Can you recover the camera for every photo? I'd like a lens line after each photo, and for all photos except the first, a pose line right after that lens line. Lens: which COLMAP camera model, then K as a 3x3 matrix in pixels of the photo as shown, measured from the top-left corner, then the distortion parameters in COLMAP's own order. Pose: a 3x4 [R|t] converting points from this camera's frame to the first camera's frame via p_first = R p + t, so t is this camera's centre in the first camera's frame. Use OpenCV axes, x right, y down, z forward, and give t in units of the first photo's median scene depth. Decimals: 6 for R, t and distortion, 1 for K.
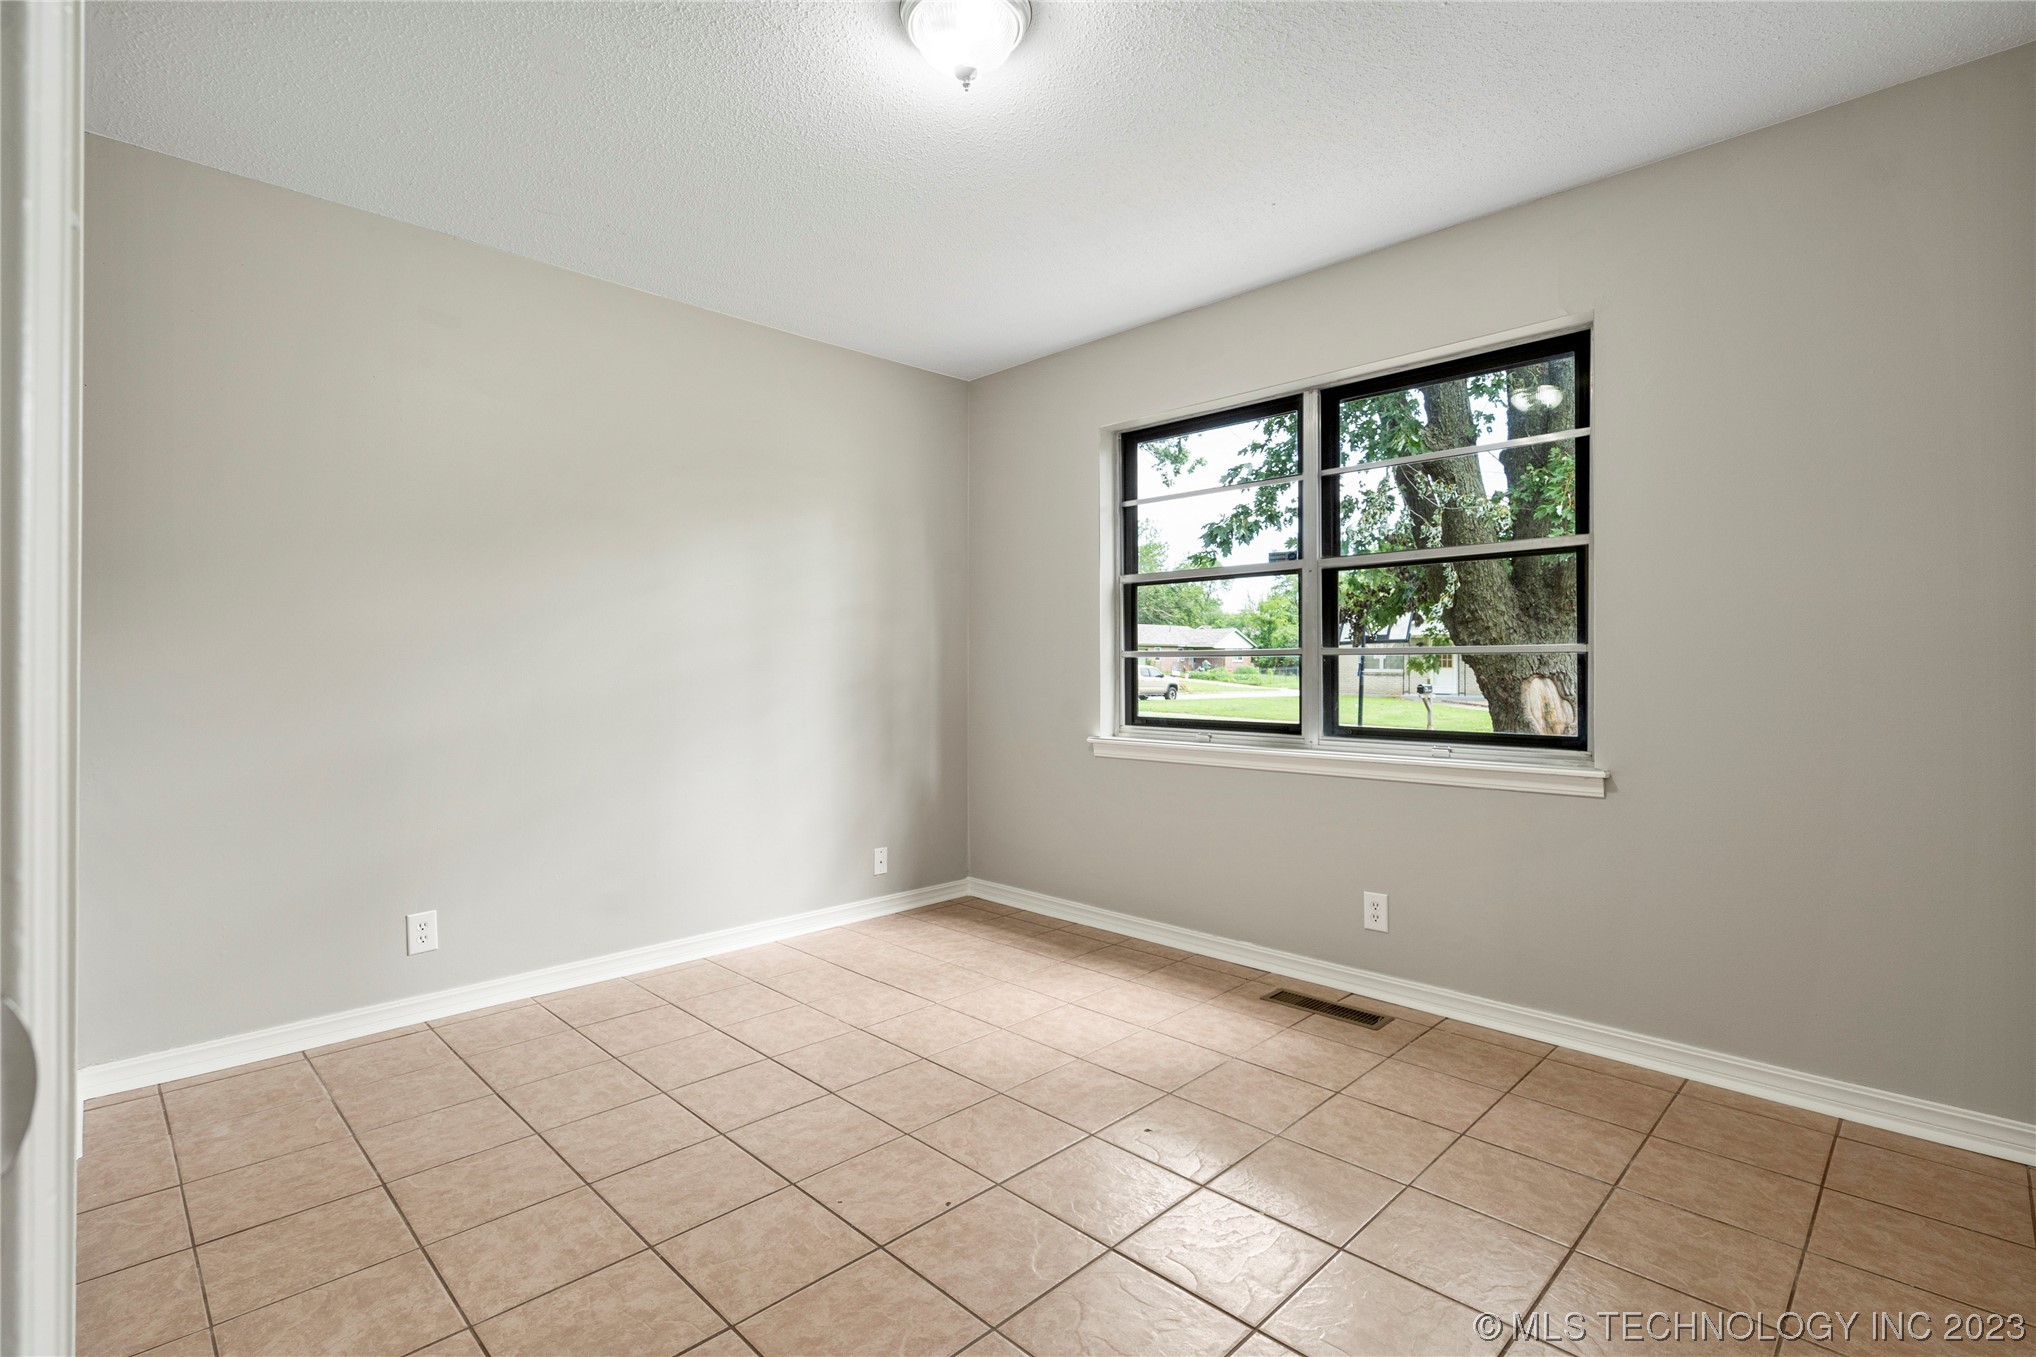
lens RADIAL K [[939.5, 0, 998.5], [0, 939.5, 654.8], [0, 0, 1]] dist [-0.006163, 0.002959]
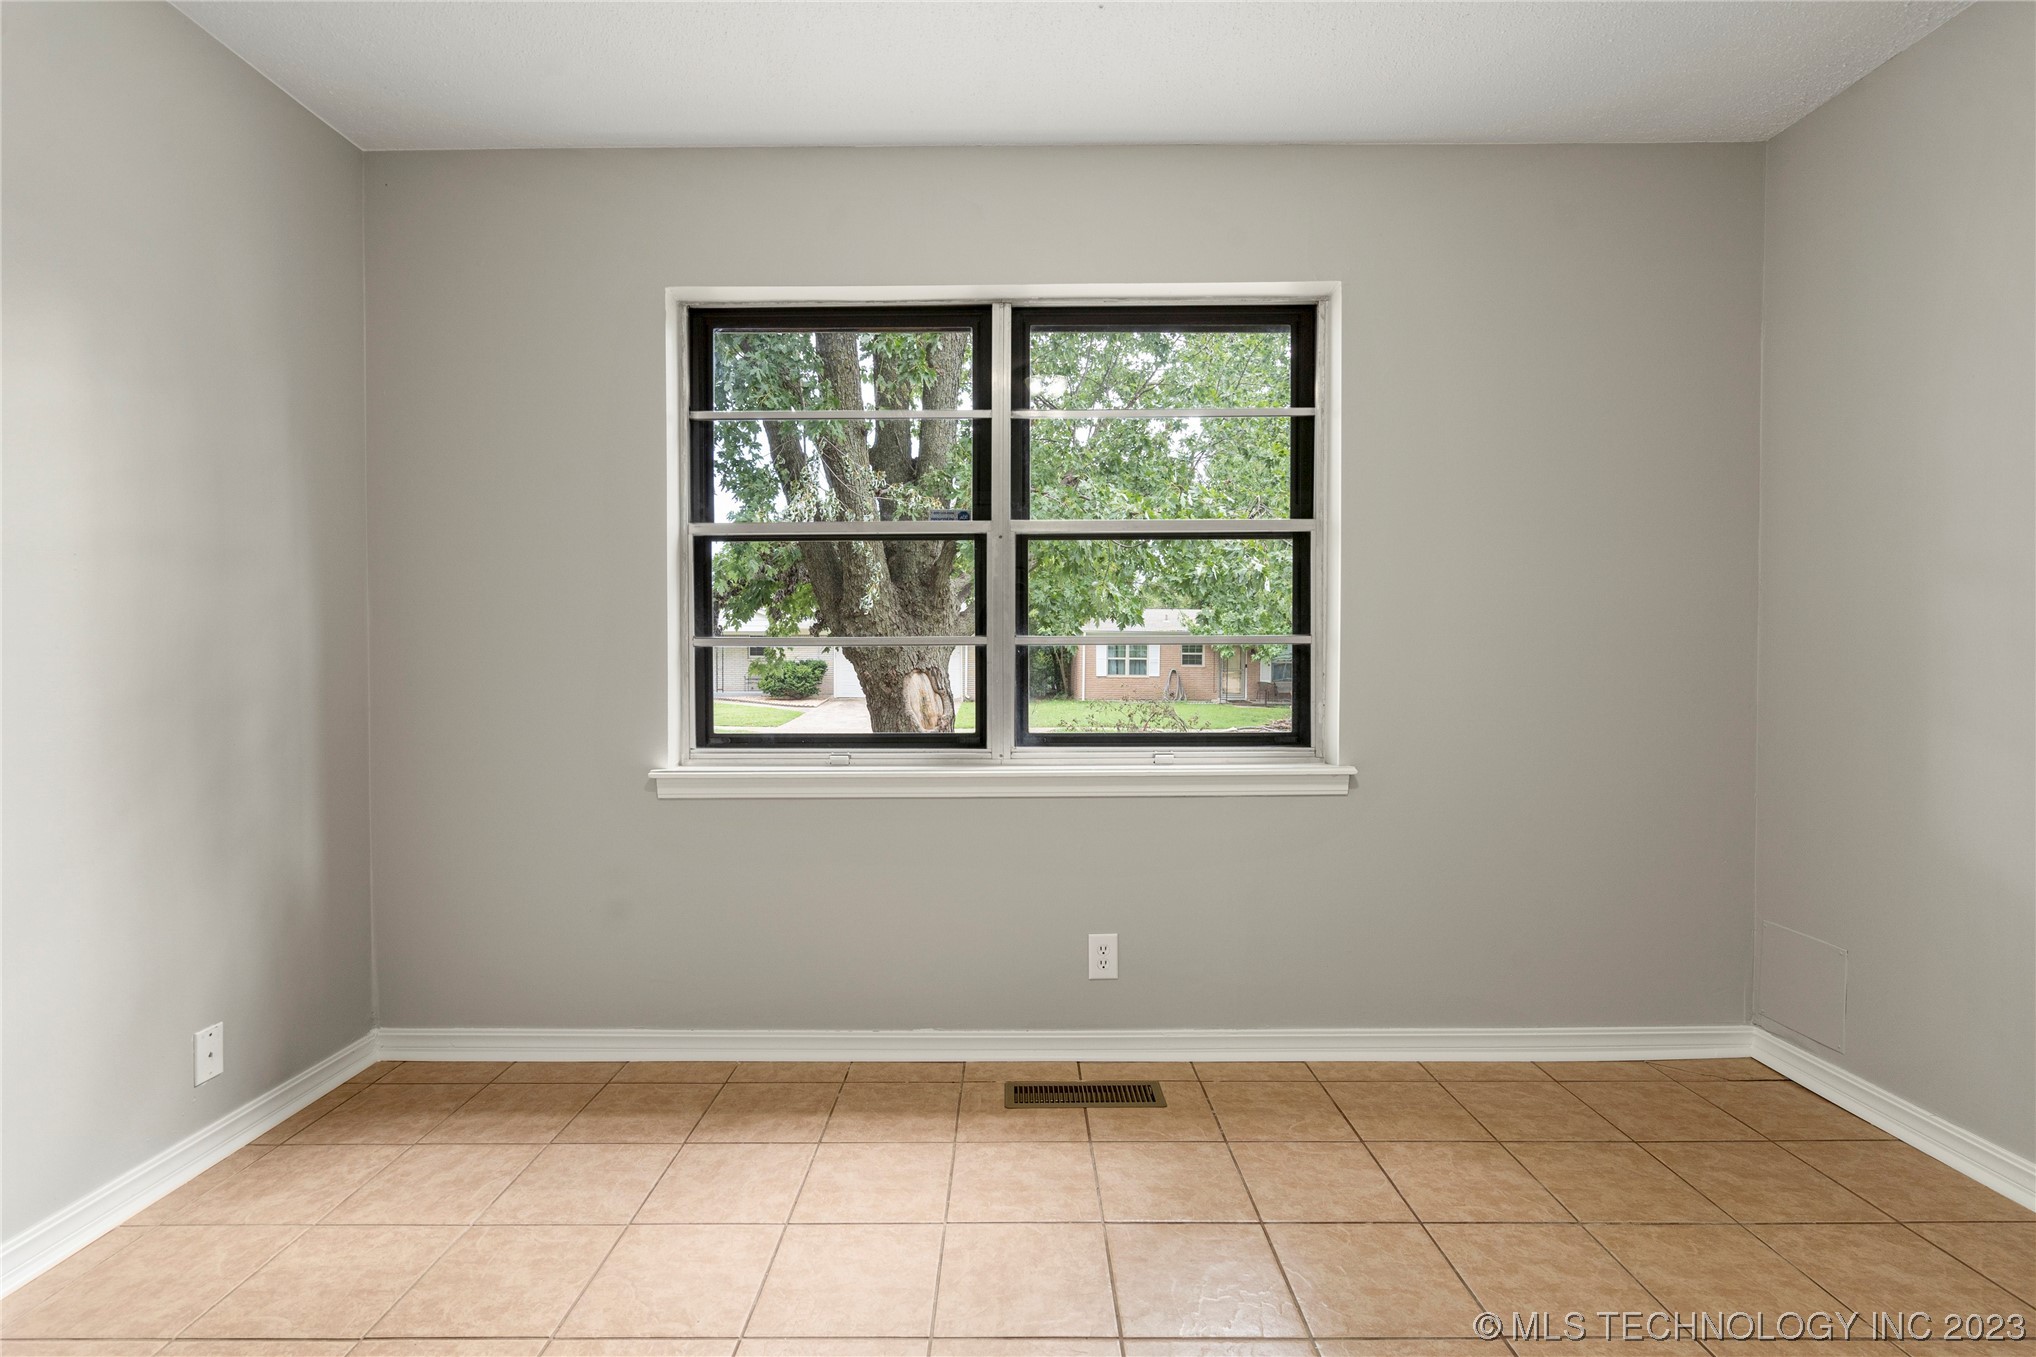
lens RADIAL K [[939.5, 0, 993.4], [0, 939.5, 674.7], [0, 0, 1]] dist [-0.006163, 0.002959]
pose [[0.703997, -0.011130, 0.710116, -0.234865], [-0.005983, 0.999749, 0.021602, 0.008842], [-0.710178, -0.019457, 0.703754, 0.465464]]
